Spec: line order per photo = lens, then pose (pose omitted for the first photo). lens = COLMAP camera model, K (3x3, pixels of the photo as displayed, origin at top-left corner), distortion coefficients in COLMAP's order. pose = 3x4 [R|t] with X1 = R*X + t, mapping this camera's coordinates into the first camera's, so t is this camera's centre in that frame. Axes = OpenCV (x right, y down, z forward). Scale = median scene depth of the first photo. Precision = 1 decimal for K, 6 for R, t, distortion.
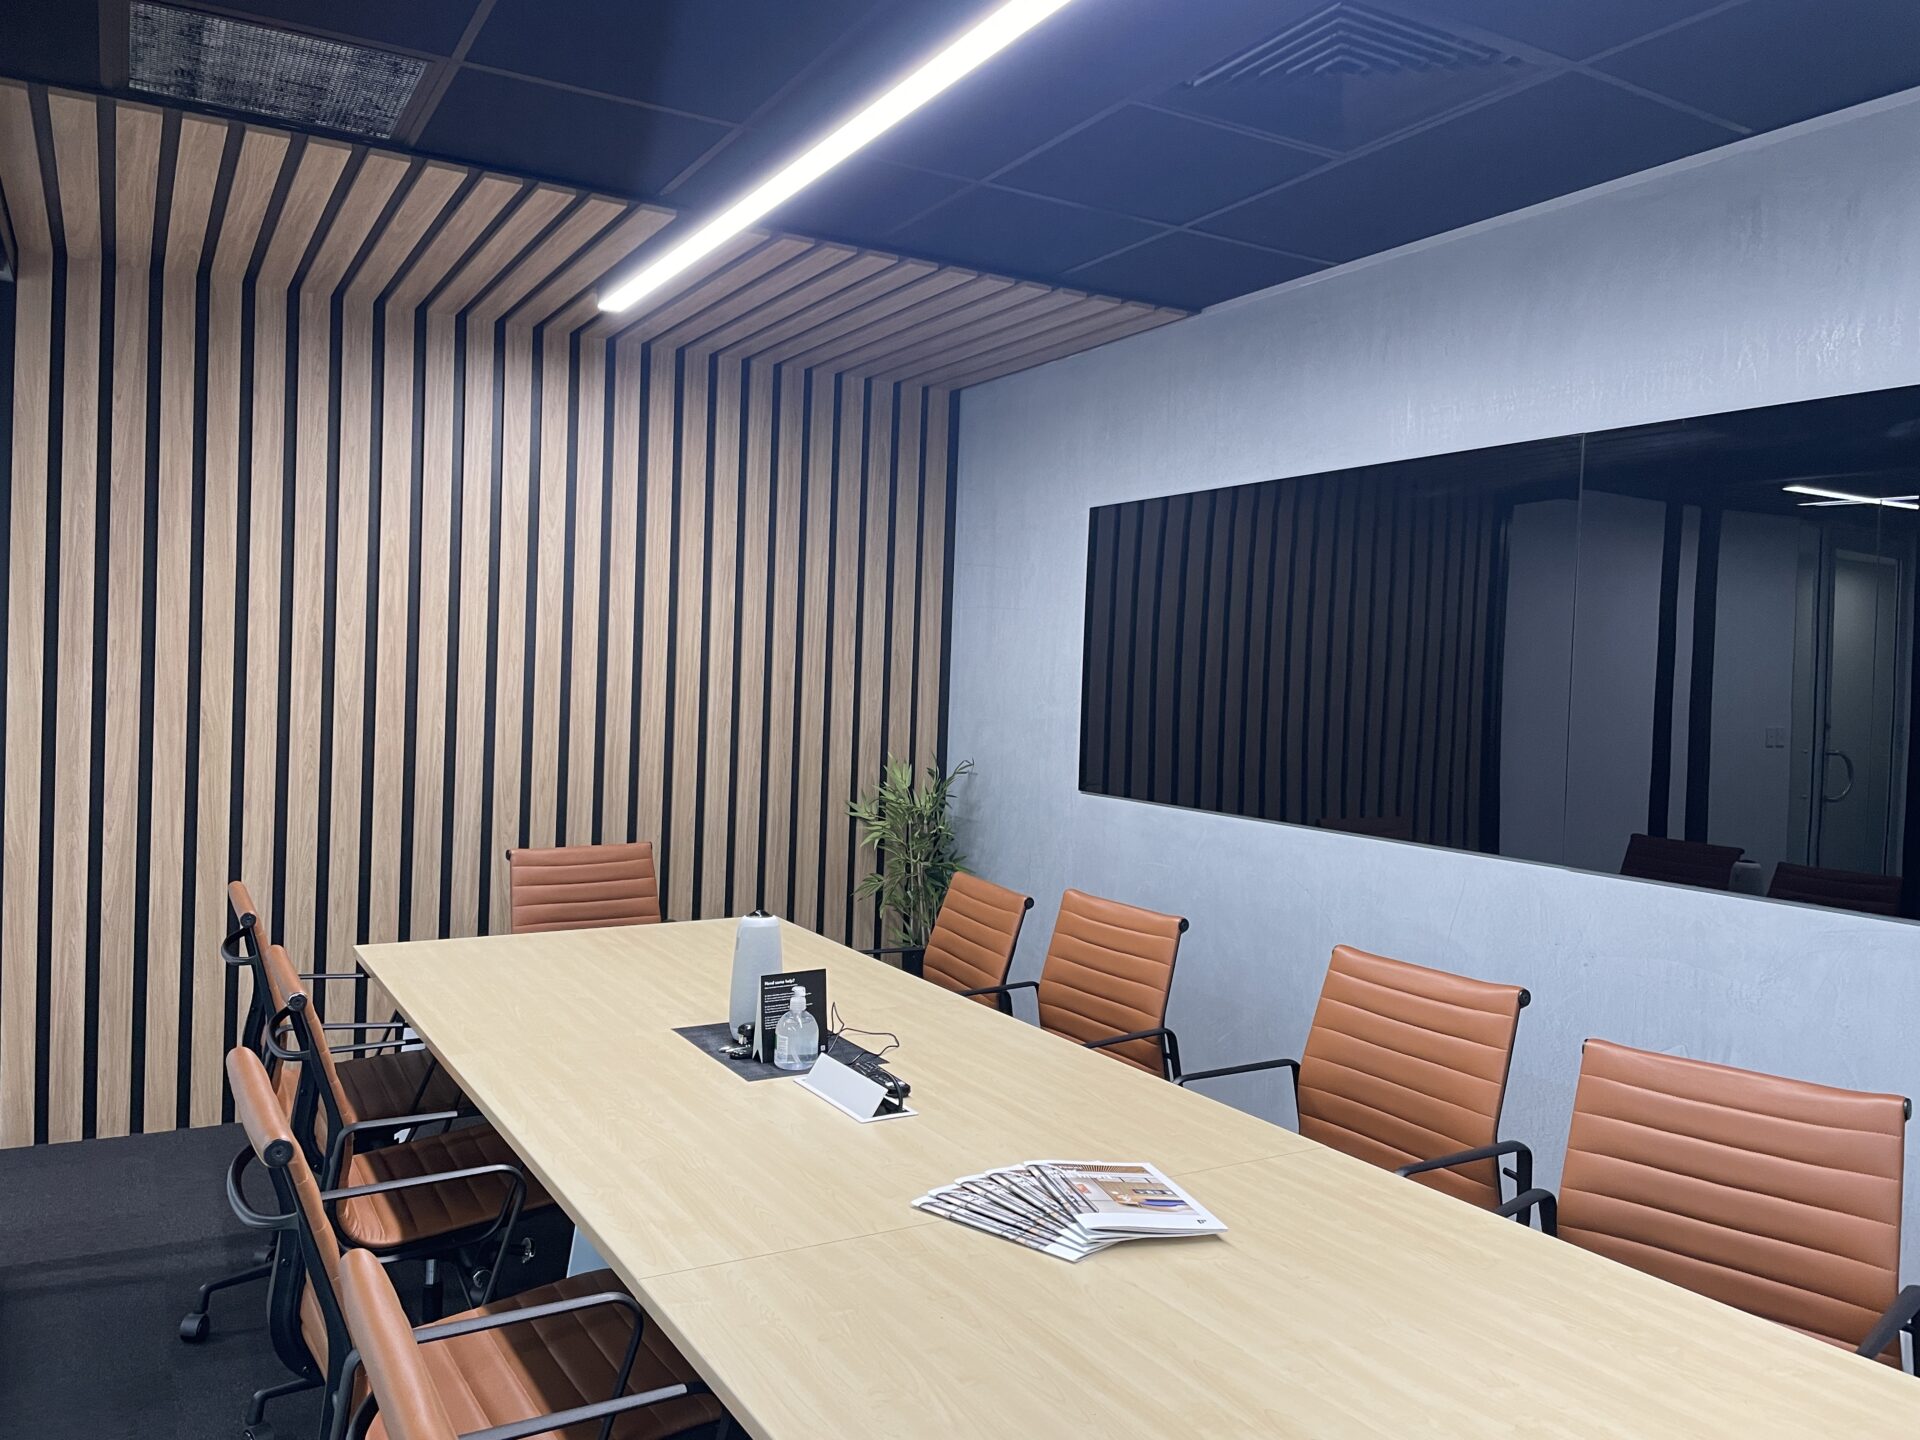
lens RADIAL K [[1469.0, 0, 978.1], [0, 1469.0, 700.4], [0, 0, 1]] dist [0.099251, -0.130271]
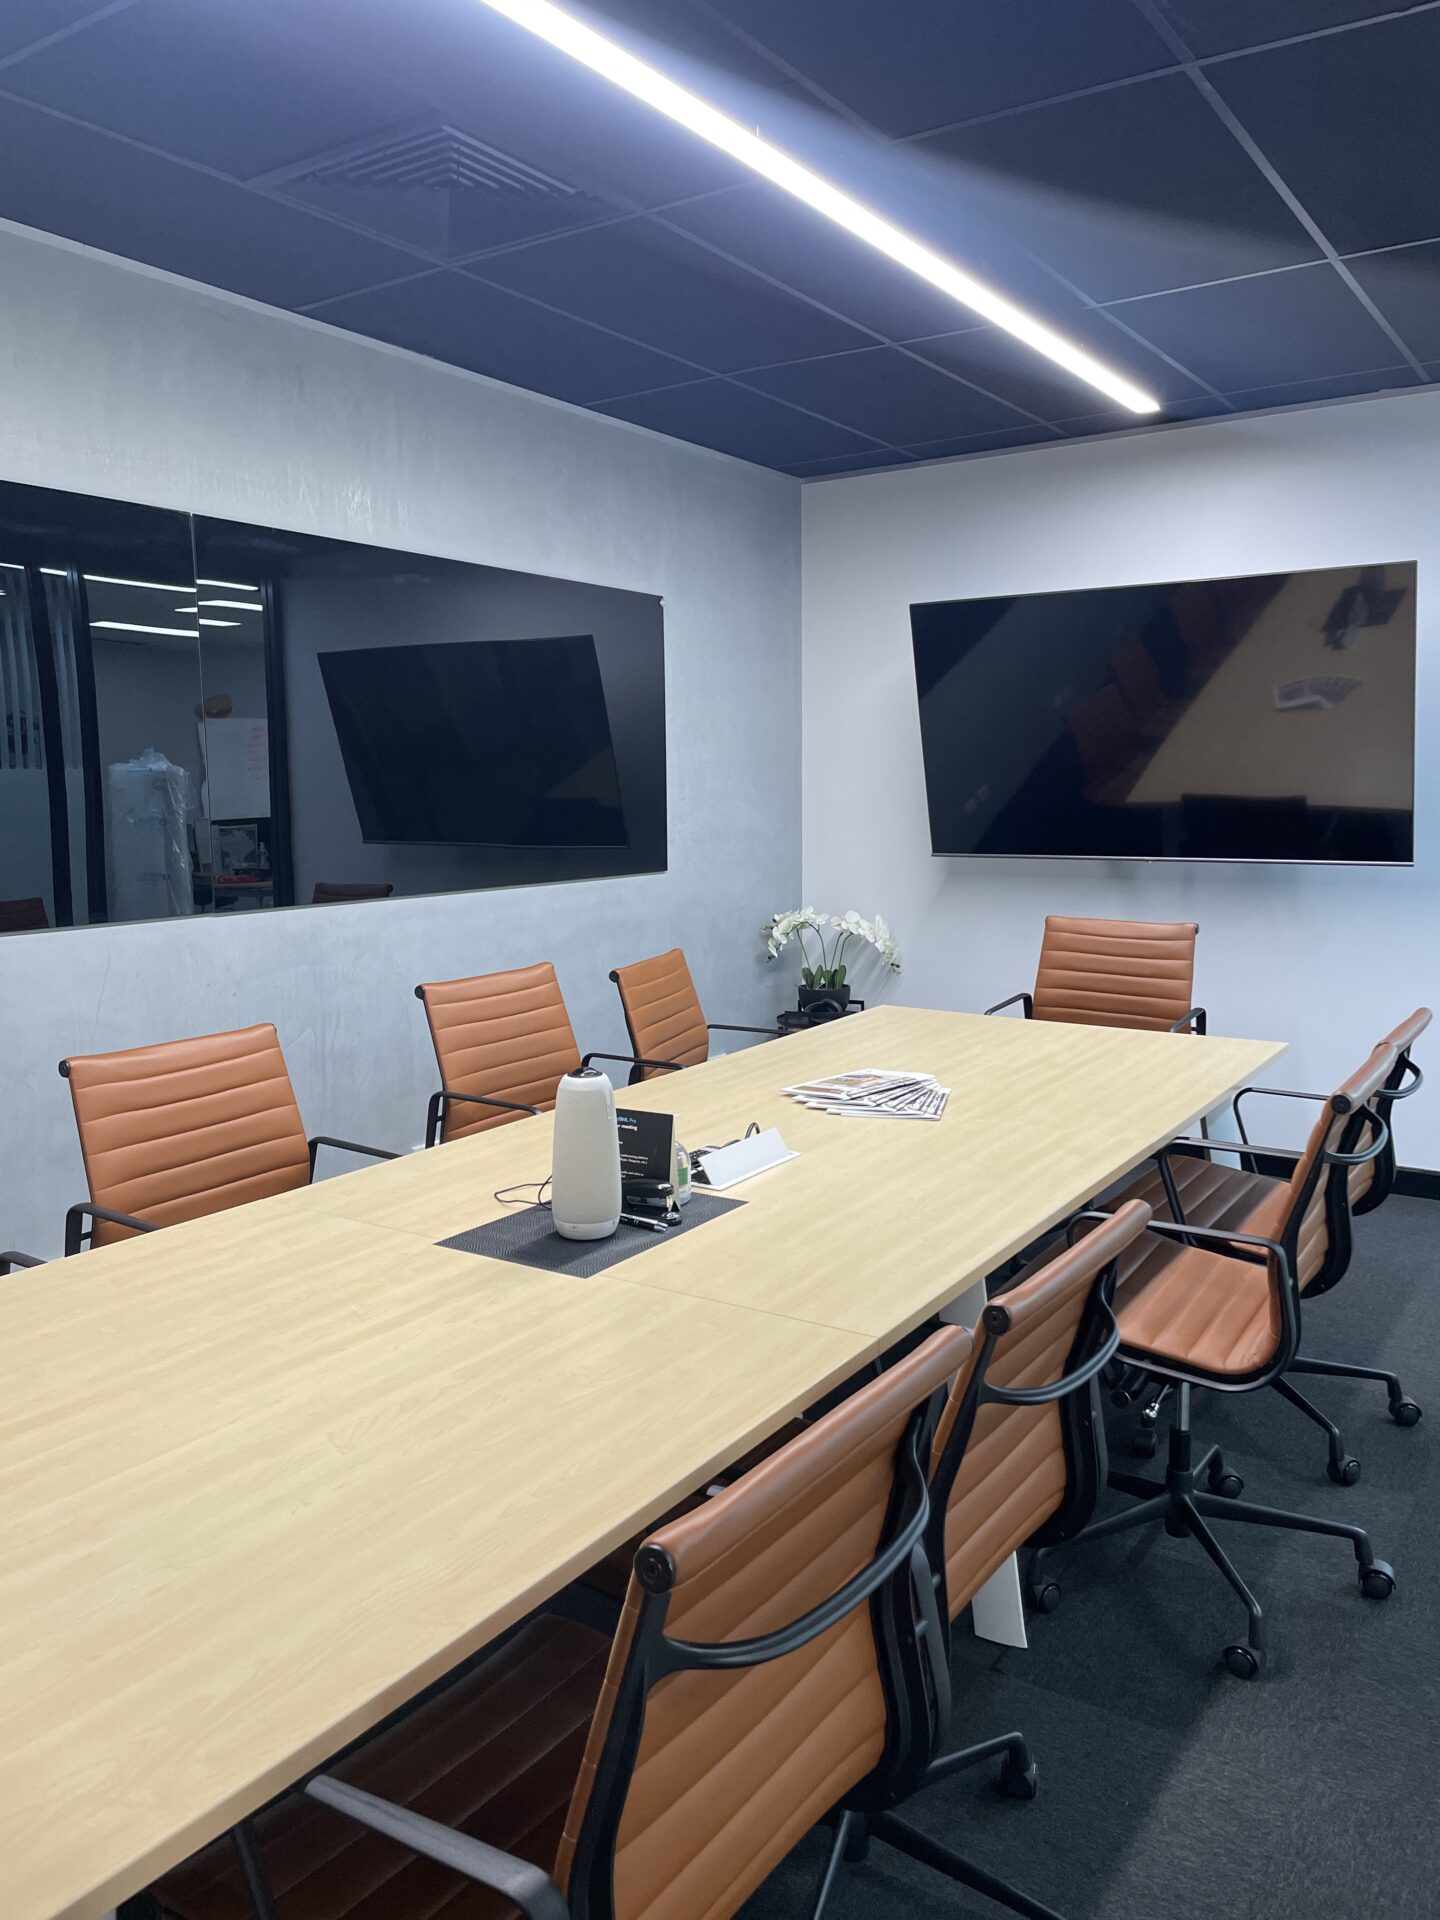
lens RADIAL K [[1469.0, 0, 725.3], [0, 1469.0, 941.0], [0, 0, 1]] dist [0.099251, -0.130271]
pose [[-0.447678, -0.126619, 0.885185, -0.824679], [0.010789, 0.989087, 0.146938, -0.029511], [-0.894130, 0.075331, -0.441426, 1.245178]]
